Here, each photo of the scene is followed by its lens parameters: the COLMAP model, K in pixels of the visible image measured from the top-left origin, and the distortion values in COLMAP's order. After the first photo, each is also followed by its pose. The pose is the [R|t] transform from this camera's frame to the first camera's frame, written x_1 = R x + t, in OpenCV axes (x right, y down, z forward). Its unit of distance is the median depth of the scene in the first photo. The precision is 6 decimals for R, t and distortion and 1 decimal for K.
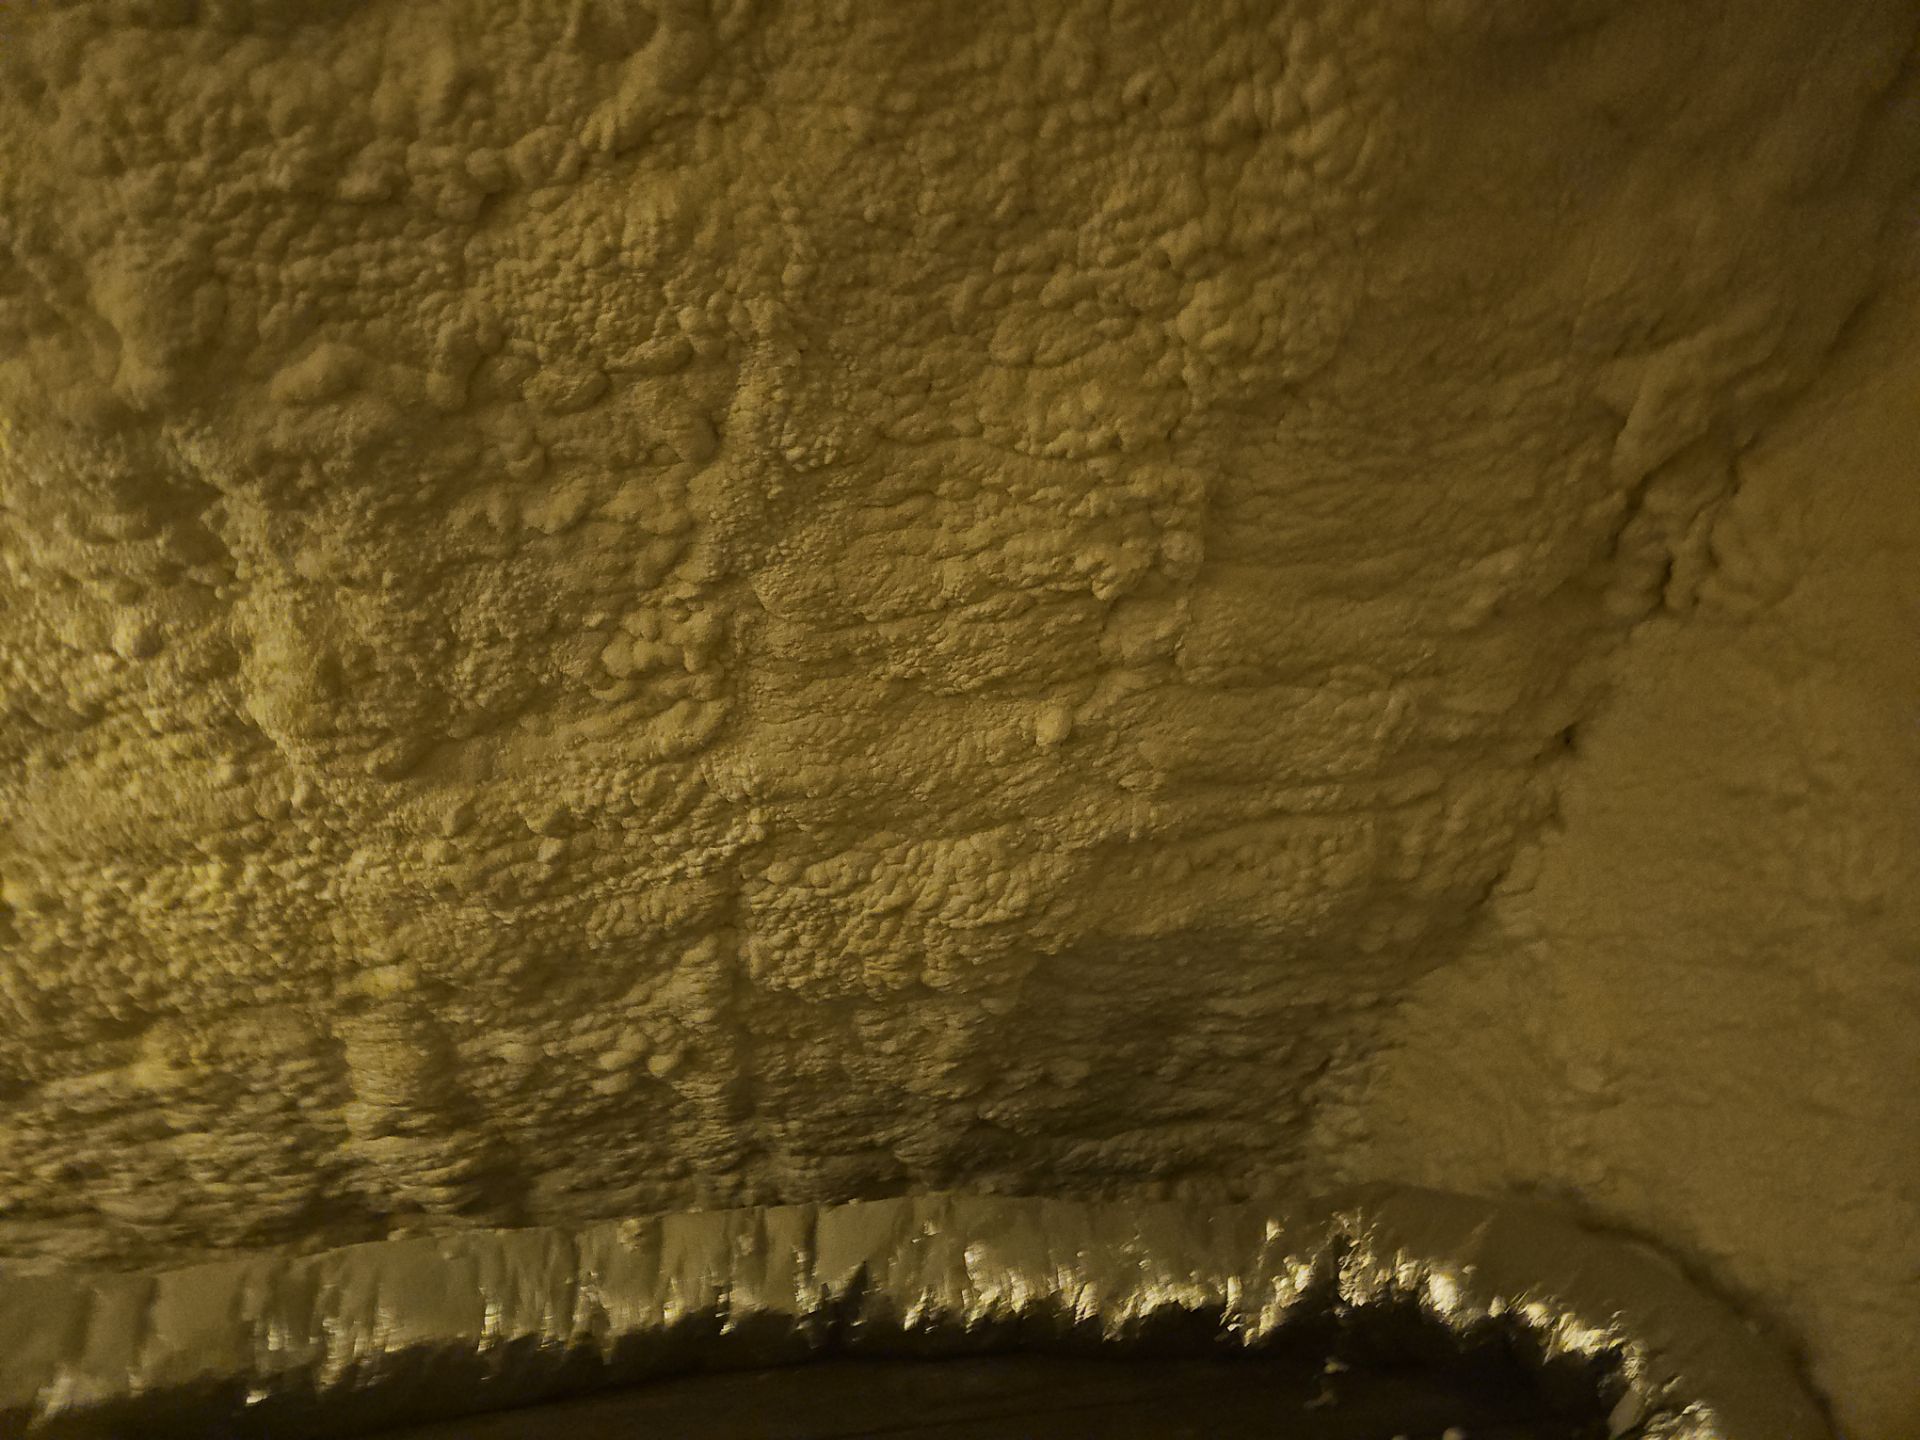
lens RADIAL K [[1266.2, 0, 962.8], [0, 1266.2, 715.1], [0, 0, 1]] dist [0.055195, -0.050395]
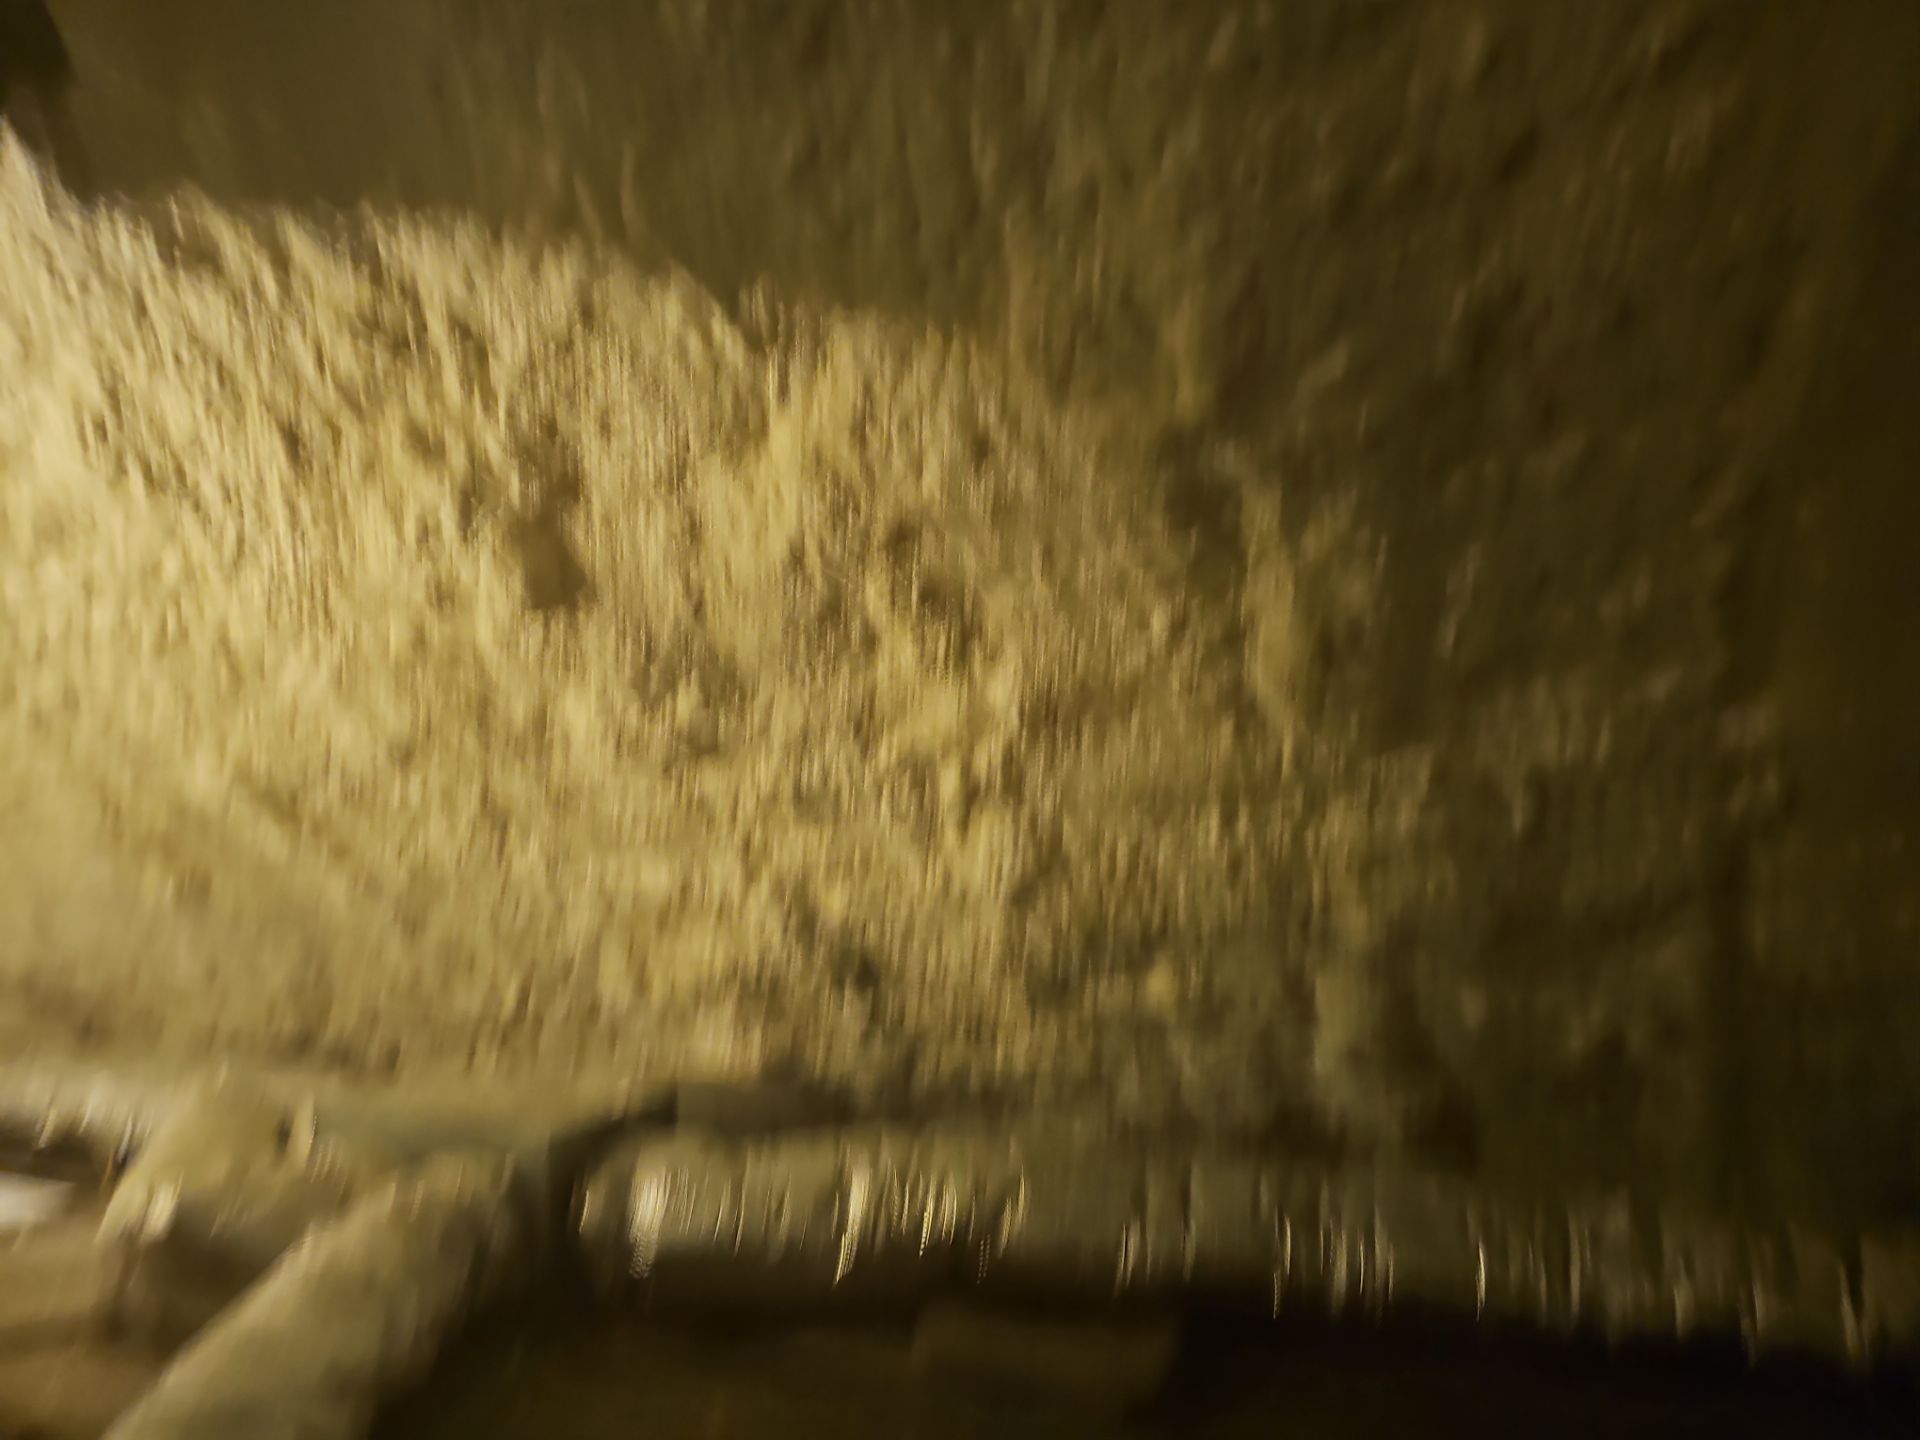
lens RADIAL K [[1266.2, 0, 962.8], [0, 1266.2, 715.1], [0, 0, 1]] dist [0.055195, -0.050395]
pose [[0.805344, -0.028787, -0.592109, -0.092467], [0.051532, 0.998439, 0.021549, -0.010826], [0.590564, -0.047866, 0.805570, -0.046509]]
